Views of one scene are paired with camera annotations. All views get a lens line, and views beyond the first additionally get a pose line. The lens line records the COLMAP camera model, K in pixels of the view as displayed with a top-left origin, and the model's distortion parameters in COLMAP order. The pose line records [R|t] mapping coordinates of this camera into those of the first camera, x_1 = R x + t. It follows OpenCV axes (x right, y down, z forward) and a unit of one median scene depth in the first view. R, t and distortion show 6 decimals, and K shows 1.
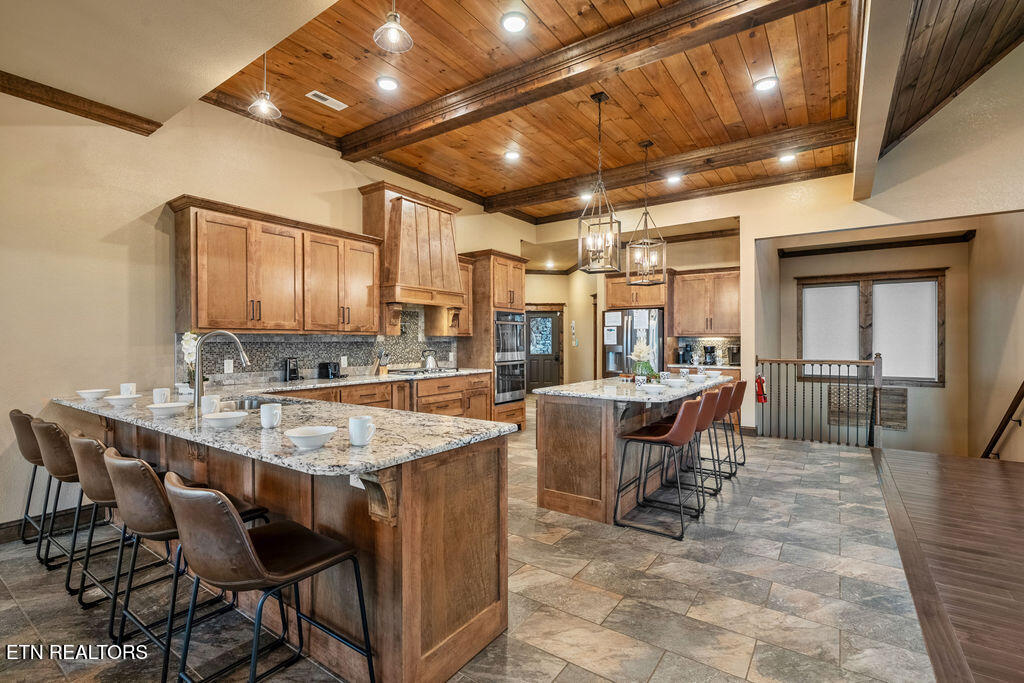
lens RADIAL K [[472.1, 0, 503.9], [0, 472.1, 344.4], [0, 0, 1]] dist [-0.008152, 0.001987]
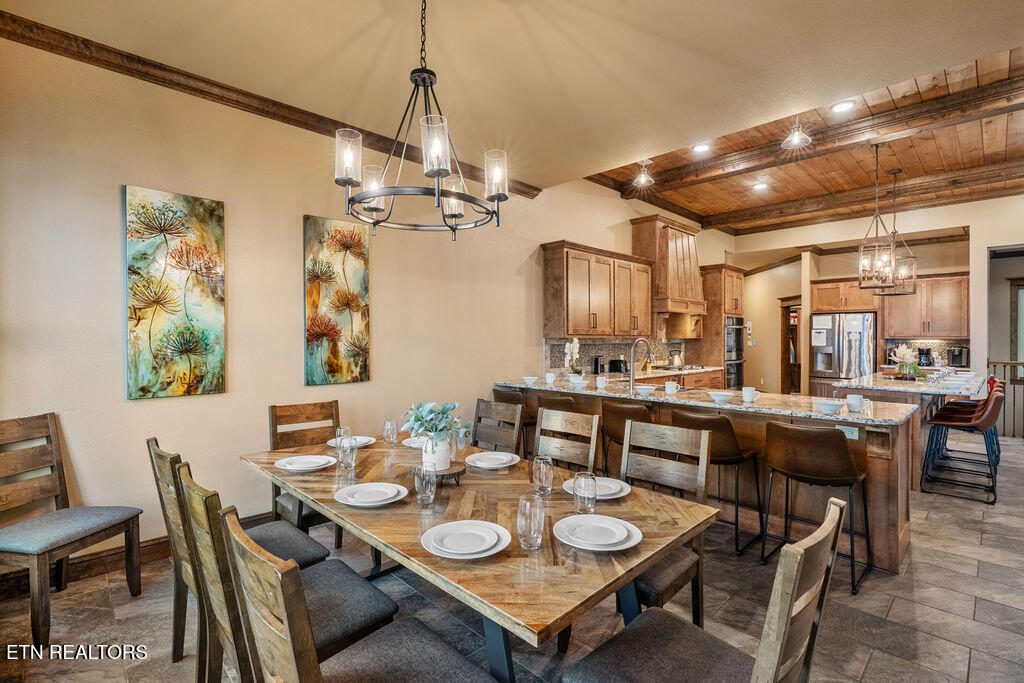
lens RADIAL K [[472.1, 0, 512.5], [0, 472.1, 339.0], [0, 0, 1]] dist [-0.008152, 0.001987]
pose [[0.982143, 0.004008, -0.188091, -0.375093], [-0.004933, 0.999978, -0.004453, -0.010134], [0.188069, 0.005301, 0.982141, -0.275767]]
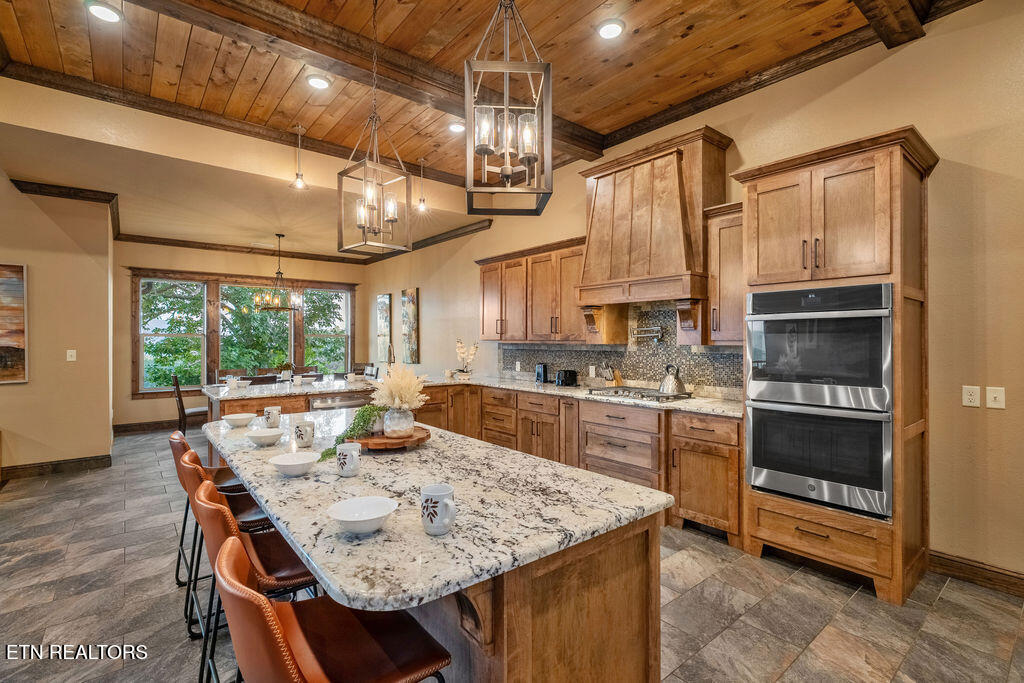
lens RADIAL K [[472.1, 0, 505.5], [0, 472.1, 338.0], [0, 0, 1]] dist [-0.008152, 0.001987]
pose [[-0.268688, -0.002548, -0.963224, 0.606235], [-0.006366, 0.999979, -0.000869, -0.028257], [0.963206, 0.005898, -0.268699, 1.042859]]
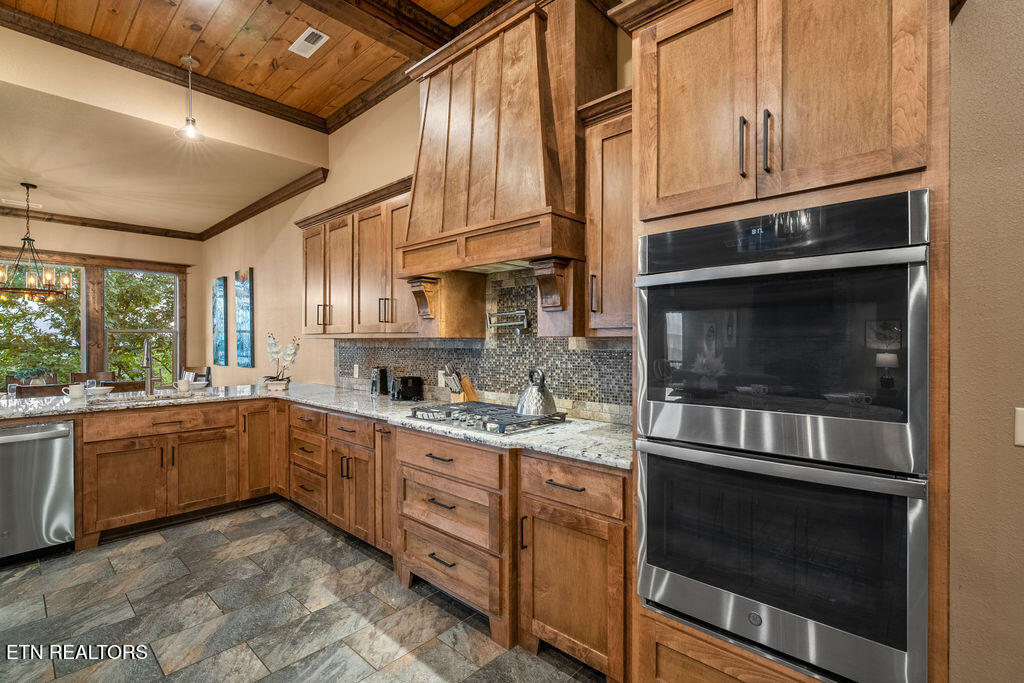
lens RADIAL K [[472.1, 0, 505.6], [0, 472.1, 342.0], [0, 0, 1]] dist [-0.008152, 0.001987]
pose [[-0.131540, 0.004091, -0.991302, 0.289624], [-0.006375, 0.999967, 0.004973, -0.017508], [0.991290, 0.006973, -0.131509, 1.126655]]
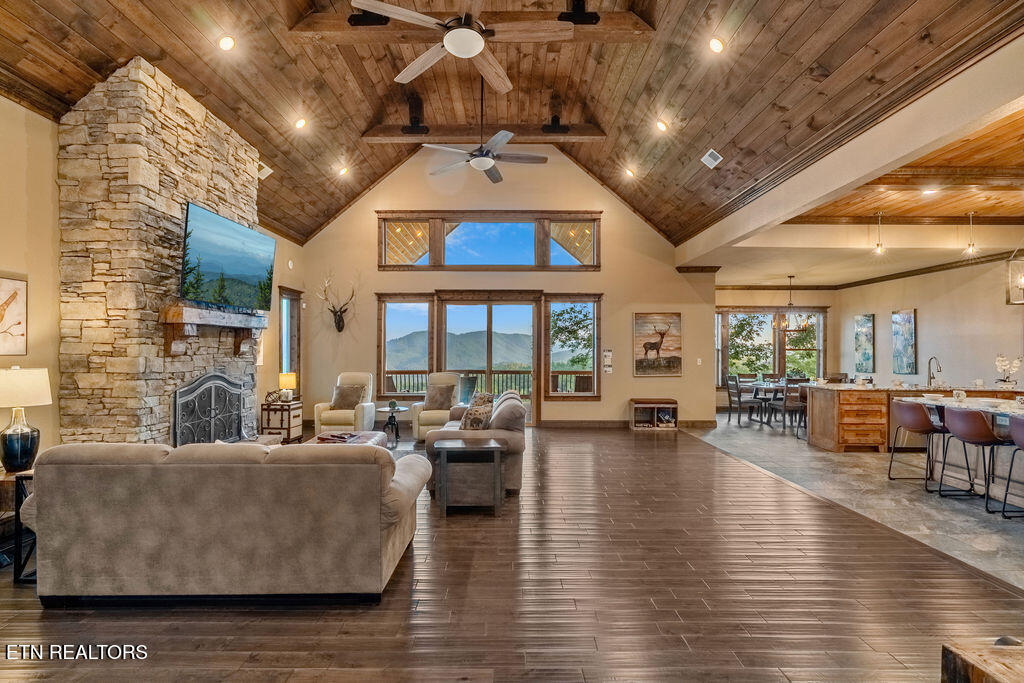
lens RADIAL K [[472.1, 0, 509.4], [0, 472.1, 346.9], [0, 0, 1]] dist [-0.008152, 0.001987]
pose [[-0.812185, -0.007965, -0.583345, 1.443185], [-0.007856, 0.999965, -0.002717, -0.031467], [0.583347, 0.002376, -0.812220, 0.908147]]
